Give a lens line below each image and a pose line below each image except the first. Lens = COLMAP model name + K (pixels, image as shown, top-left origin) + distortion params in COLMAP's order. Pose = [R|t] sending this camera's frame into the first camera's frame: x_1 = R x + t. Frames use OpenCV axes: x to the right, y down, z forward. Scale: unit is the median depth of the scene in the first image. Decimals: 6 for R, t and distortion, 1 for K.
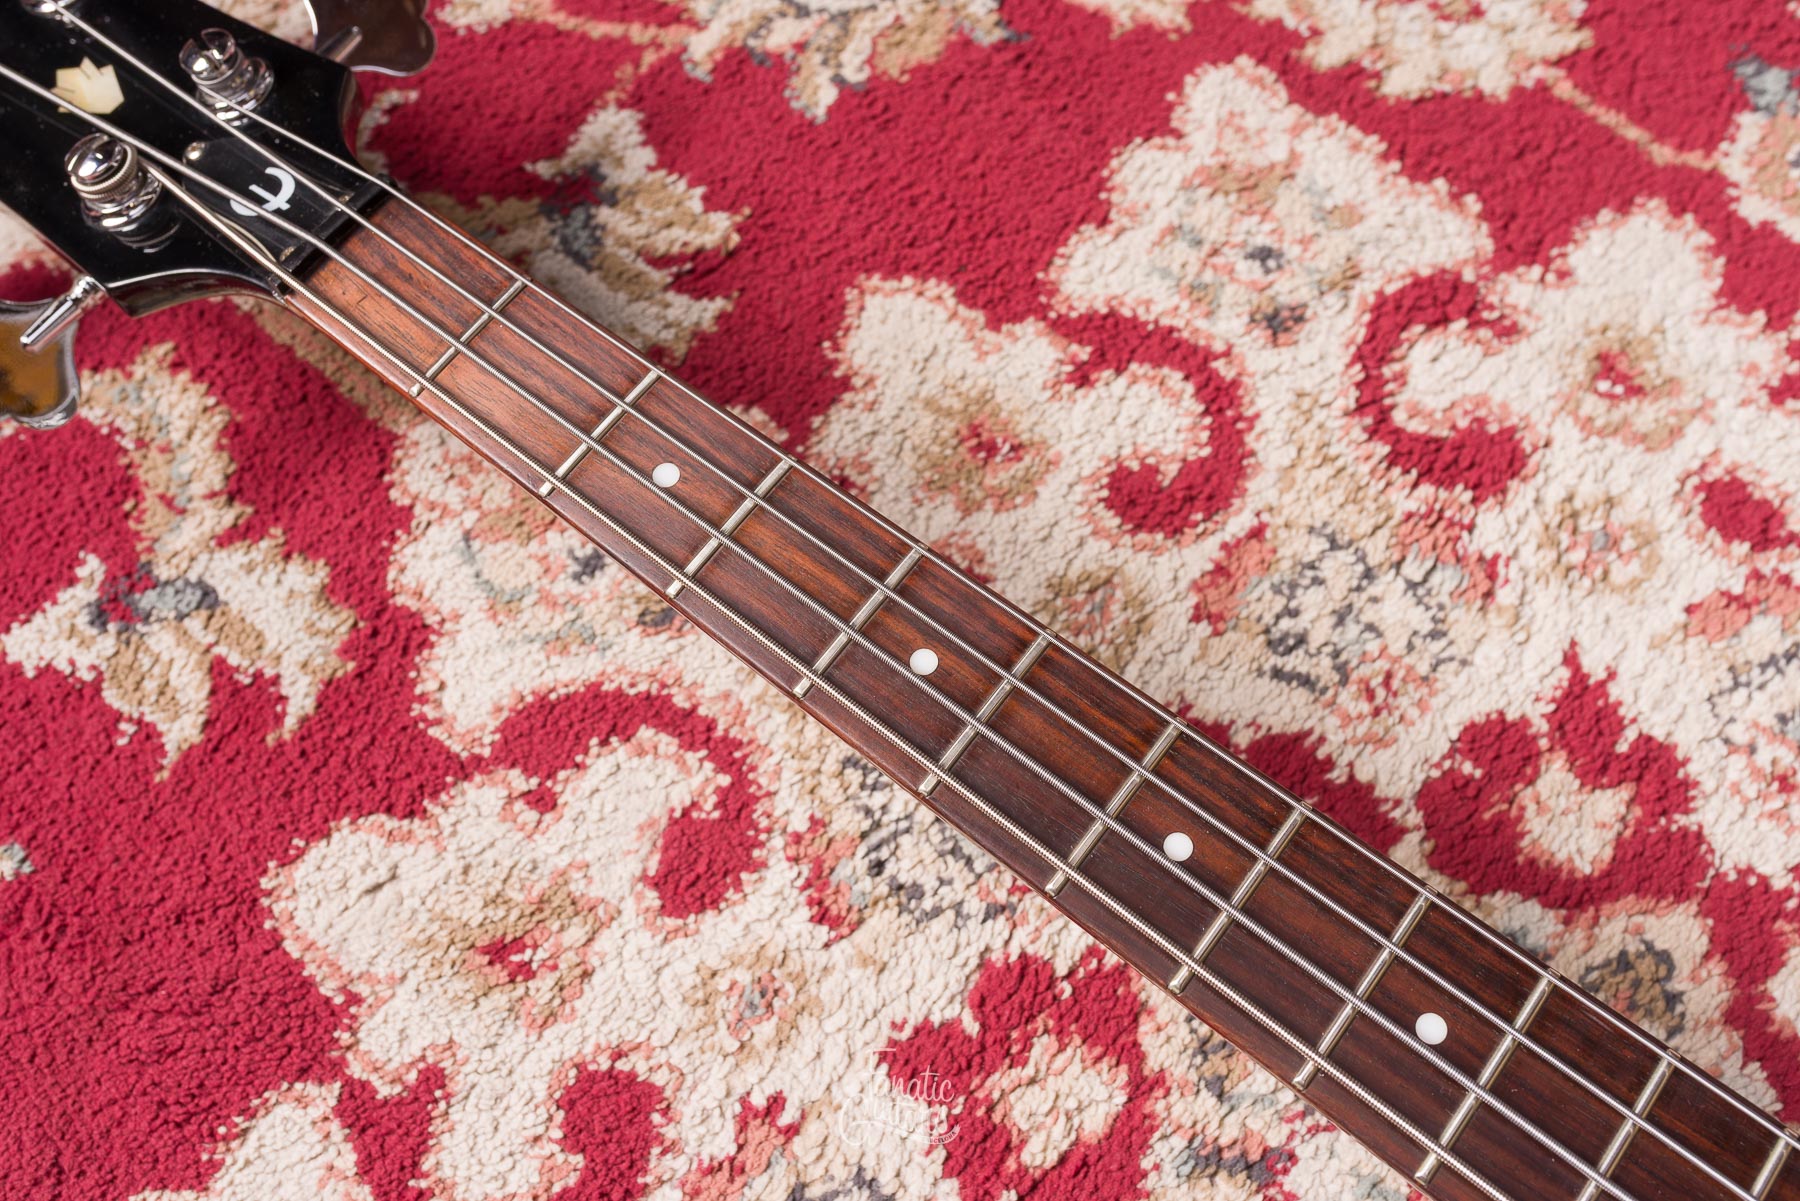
lens RADIAL K [[1767.1, 0, 900.4], [0, 1767.1, 601.0], [0, 0, 1]] dist [0.004813, -0.004117]
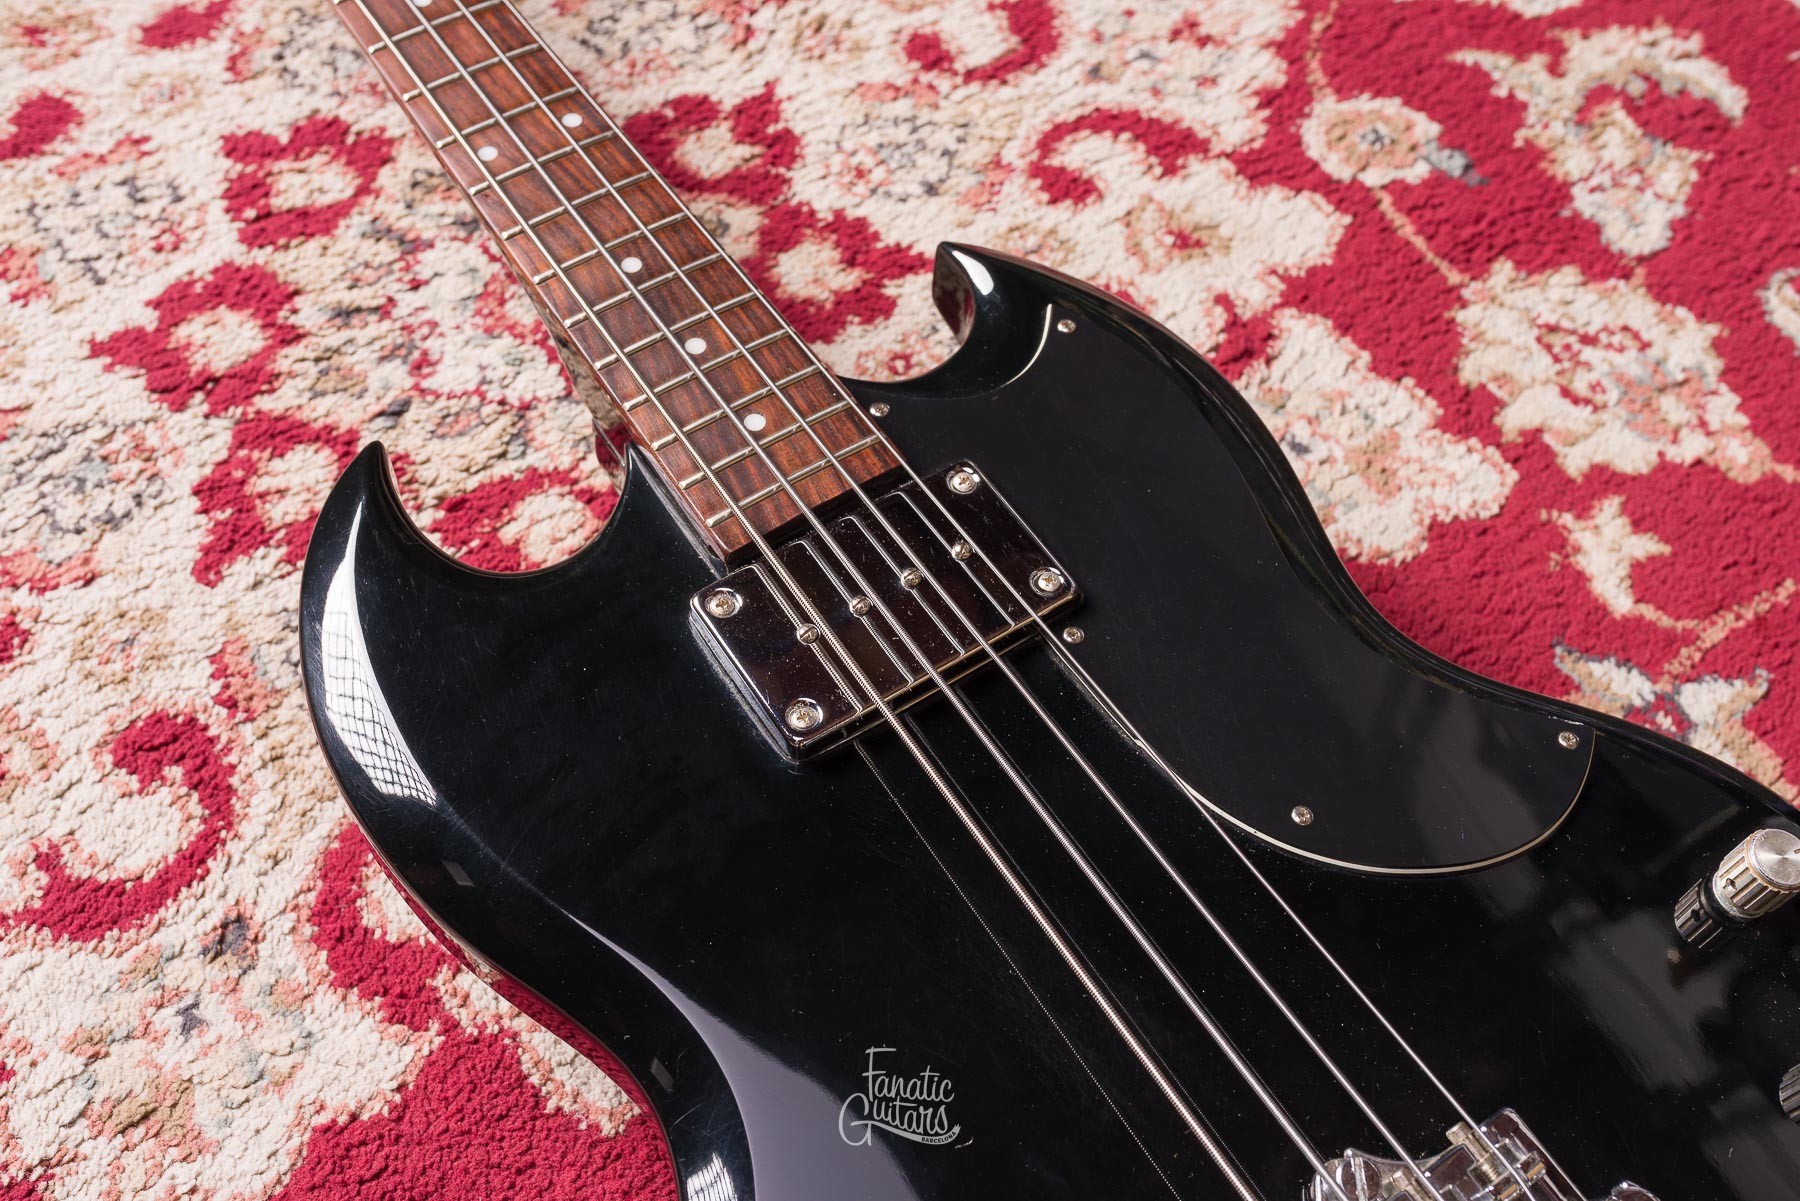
lens RADIAL K [[1757.6, 0, 906.1], [0, 1757.6, 605.8], [0, 0, 1]] dist [0.001720, -0.001365]
pose [[0.951132, 0.293312, -0.096515, 0.762224], [-0.305475, 0.939430, -0.155421, 0.643638], [0.045082, 0.177309, 0.983122, -0.380923]]
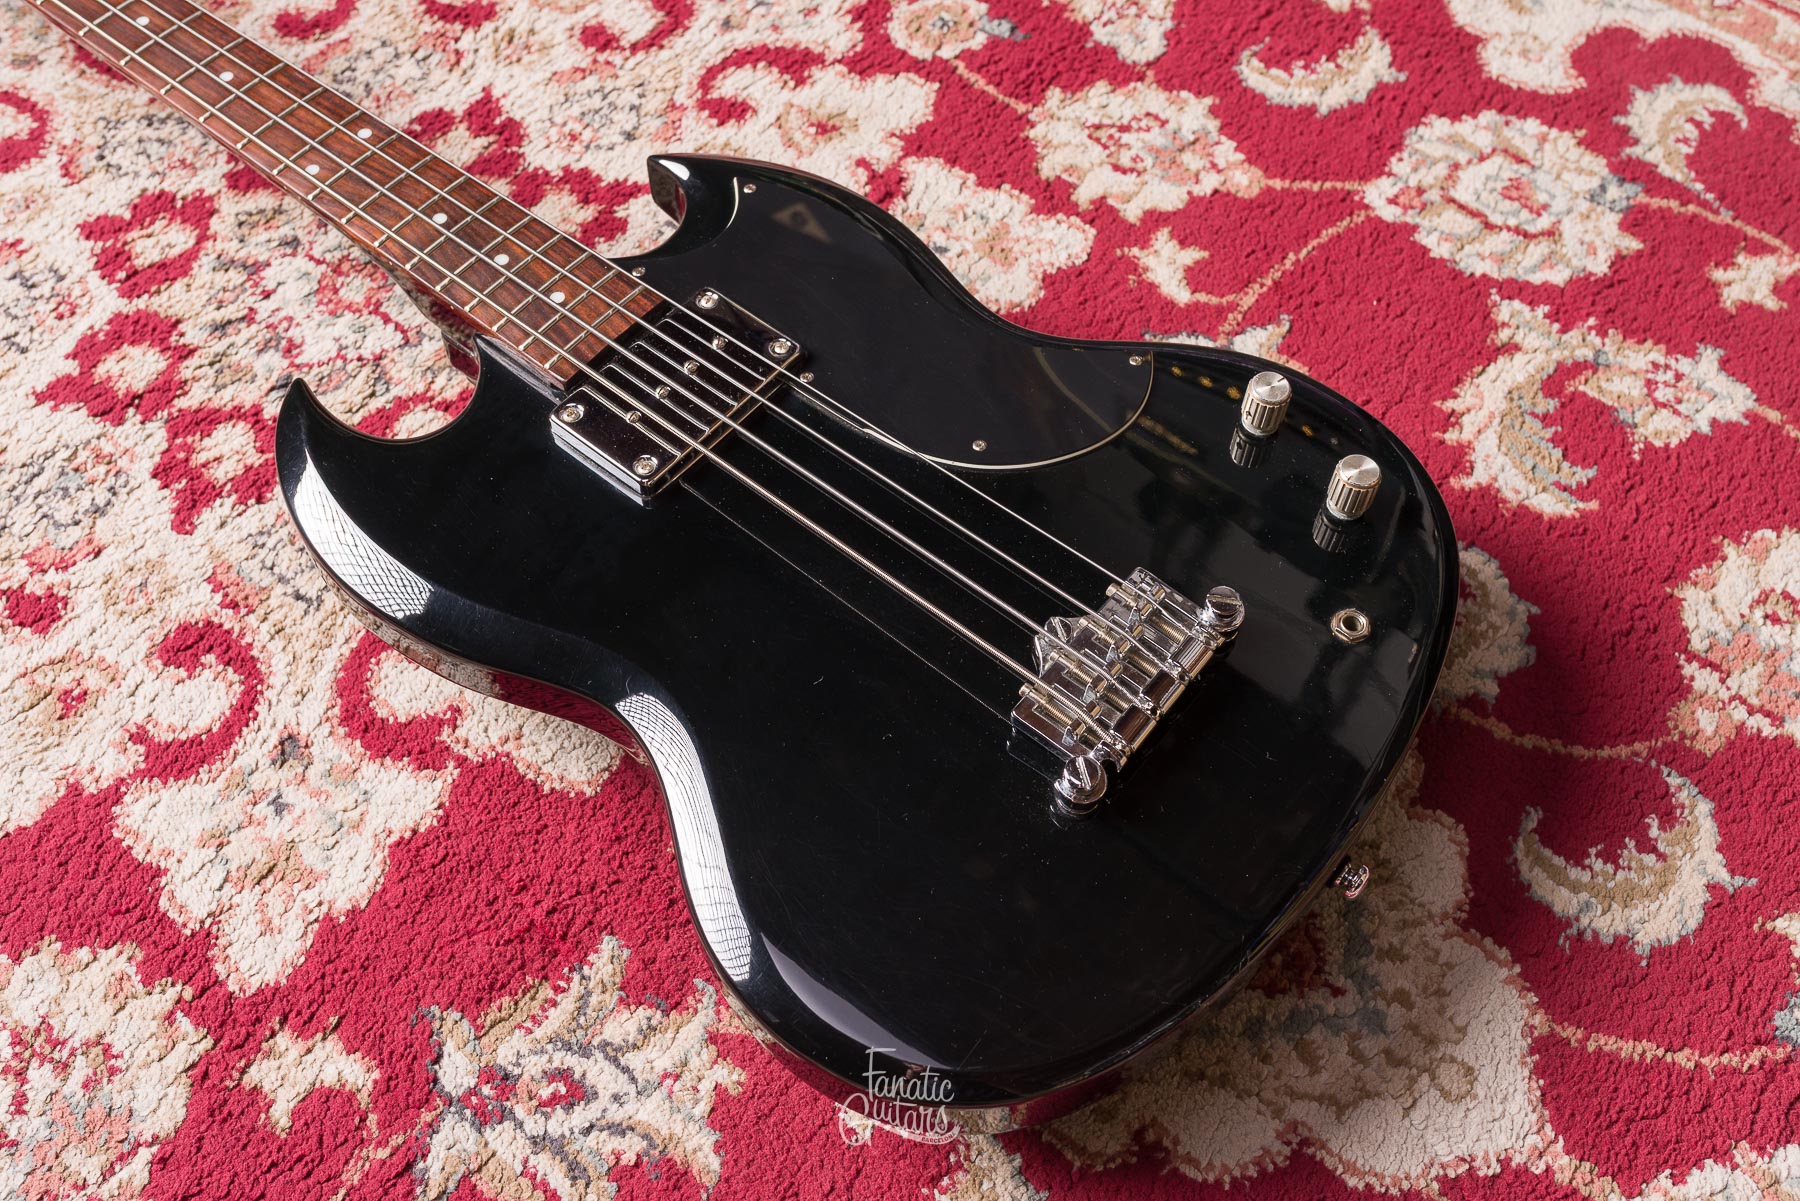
lens RADIAL K [[1731.7, 0, 905.4], [0, 1731.7, 605.8], [0, 0, 1]] dist [-0.000733, 0.000040]
pose [[0.999393, 0.029238, 0.018962, 0.820605], [-0.025610, 0.985225, -0.169338, 0.903538], [-0.023633, 0.168750, 0.985376, -0.793437]]
